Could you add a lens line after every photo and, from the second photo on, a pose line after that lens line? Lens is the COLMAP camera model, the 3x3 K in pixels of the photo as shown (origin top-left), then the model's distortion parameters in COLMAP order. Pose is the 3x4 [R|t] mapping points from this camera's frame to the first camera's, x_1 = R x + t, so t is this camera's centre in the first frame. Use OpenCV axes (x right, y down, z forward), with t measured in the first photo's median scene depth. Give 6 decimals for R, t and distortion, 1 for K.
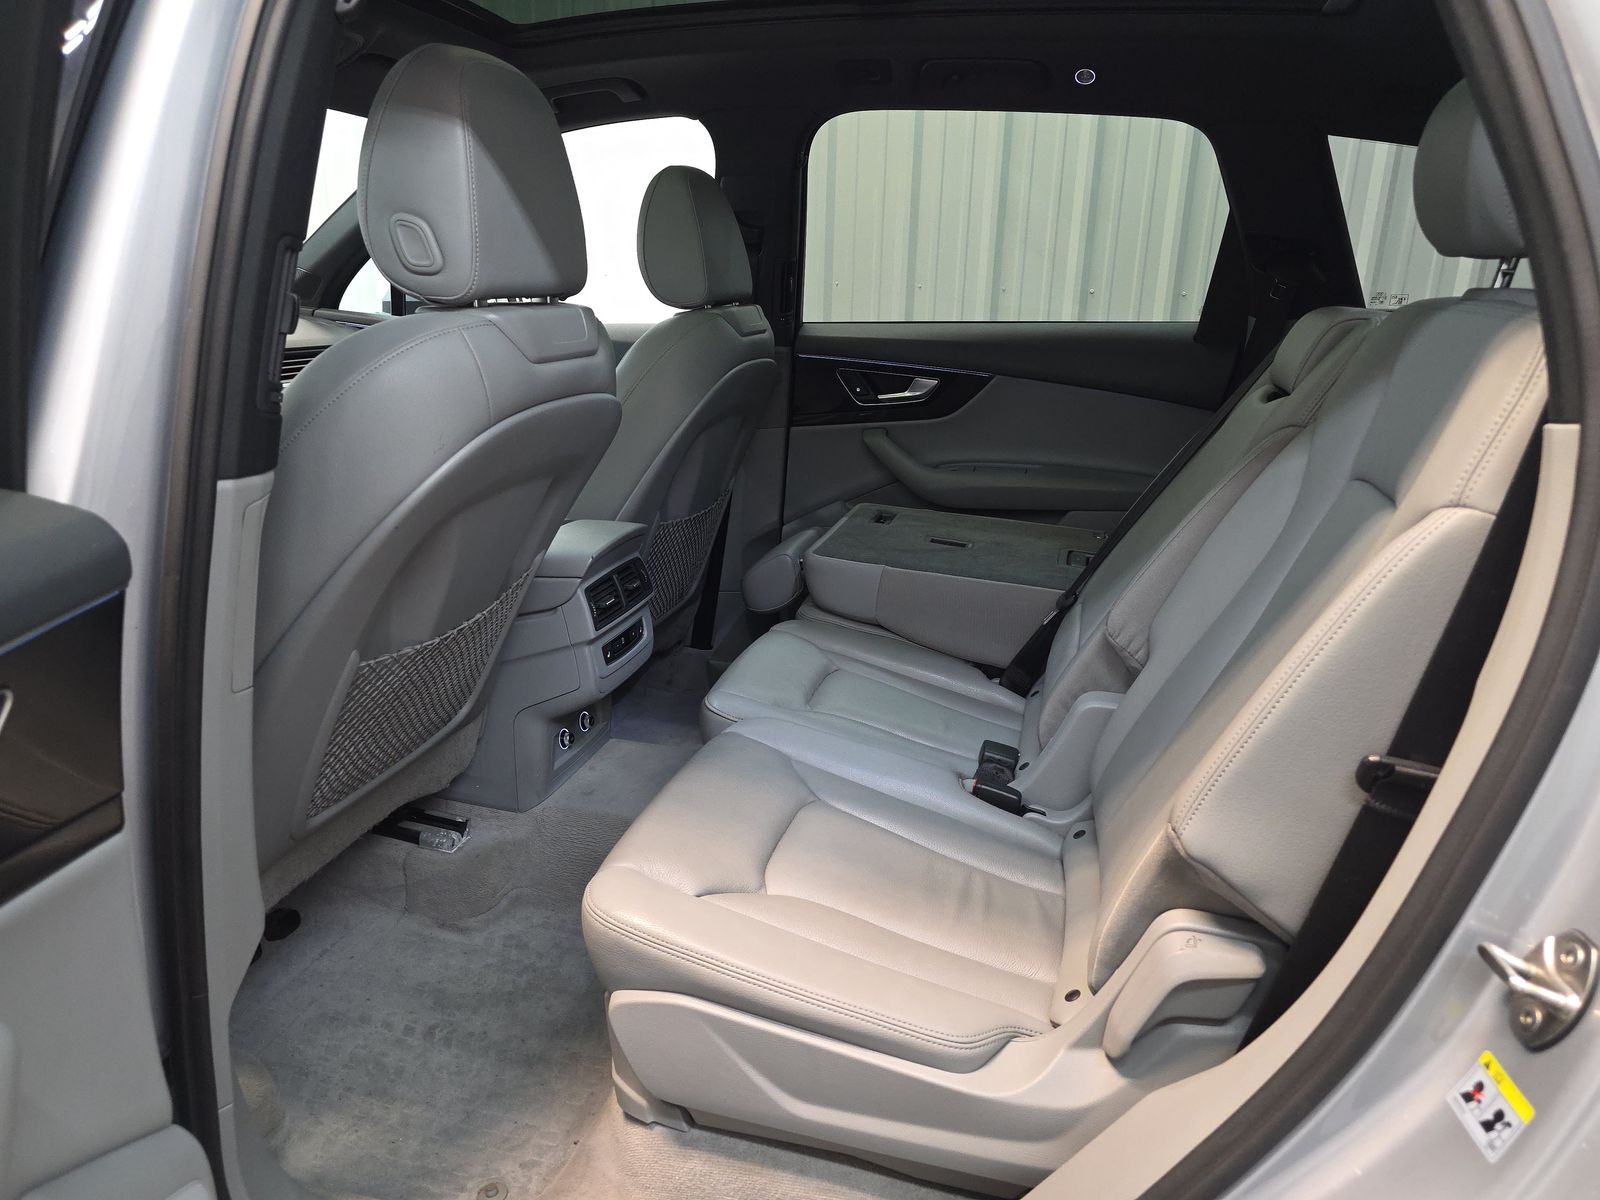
lens RADIAL K [[1034.0, 0, 800.3], [0, 1034.0, 597.8], [0, 0, 1]] dist [0.053268, -0.048770]
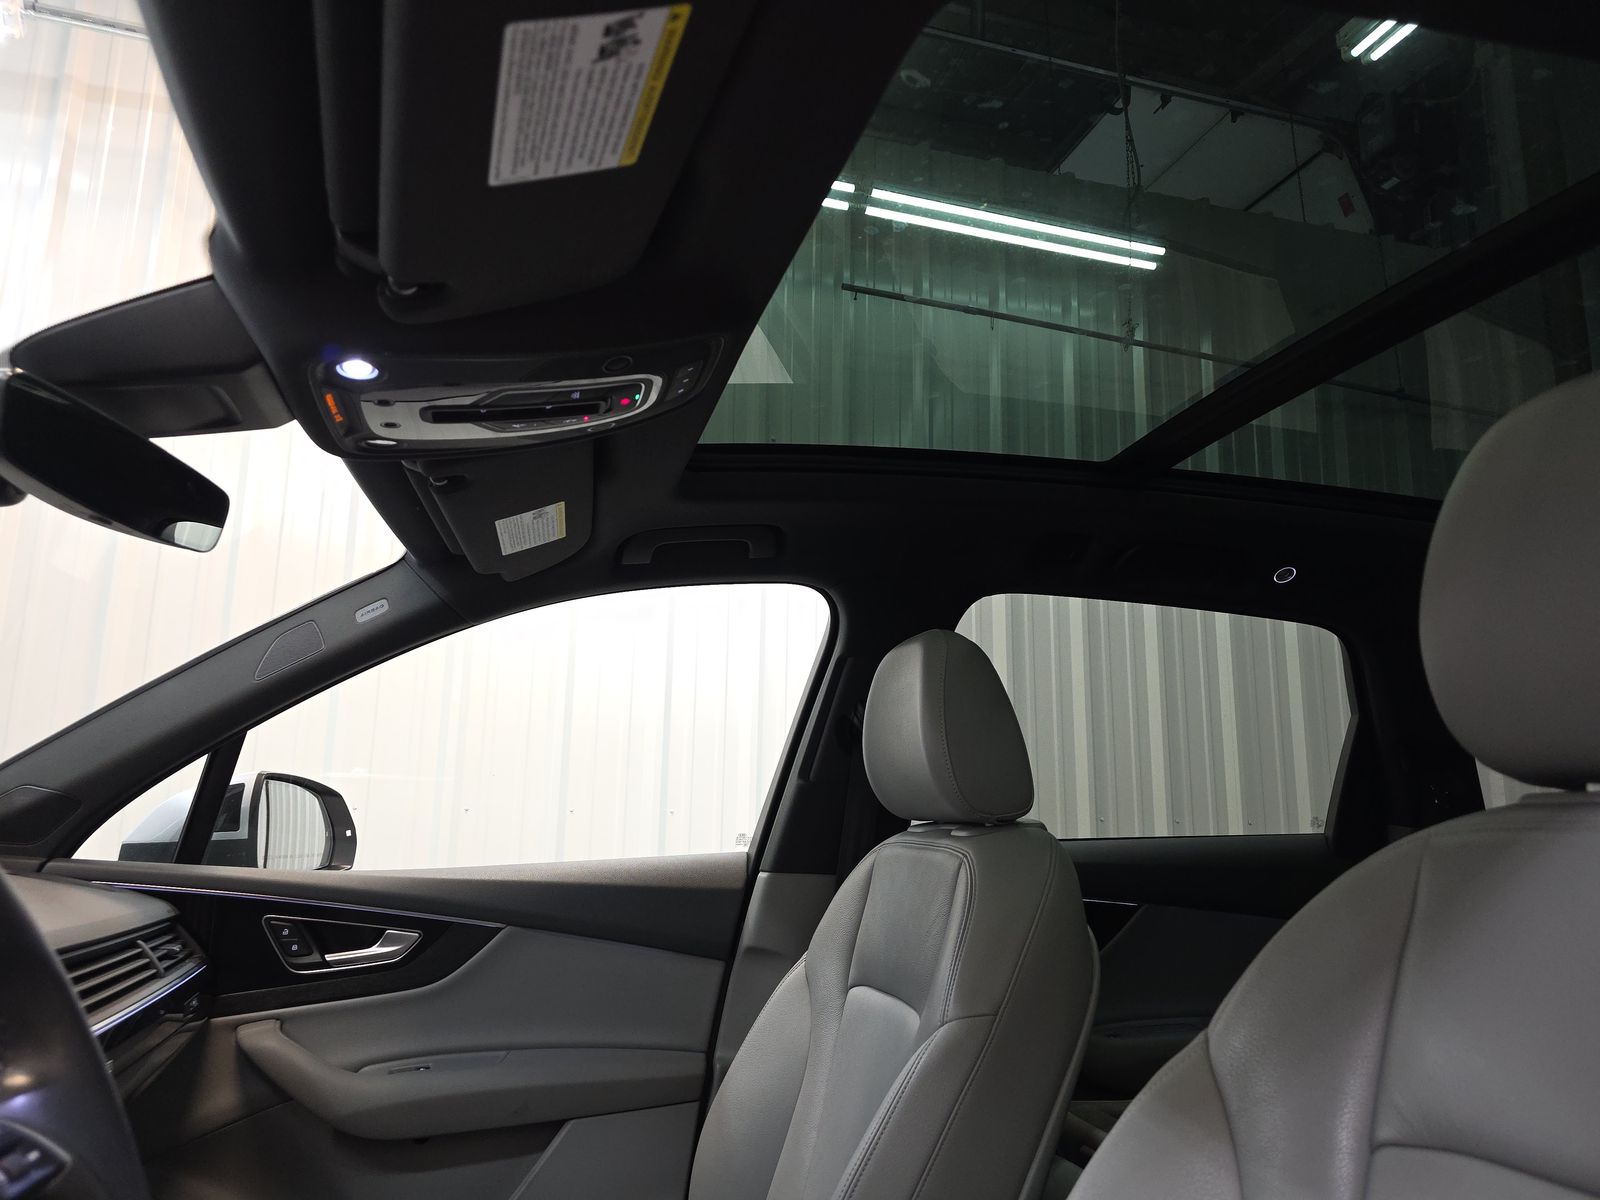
lens RADIAL K [[1034.0, 0, 800.3], [0, 1034.0, 597.8], [0, 0, 1]] dist [0.053268, -0.048770]
pose [[0.847325, 0.085625, 0.524126, -0.464716], [0.178808, 0.883299, -0.433371, -0.119806], [-0.500068, 0.460924, 0.733131, 0.427493]]
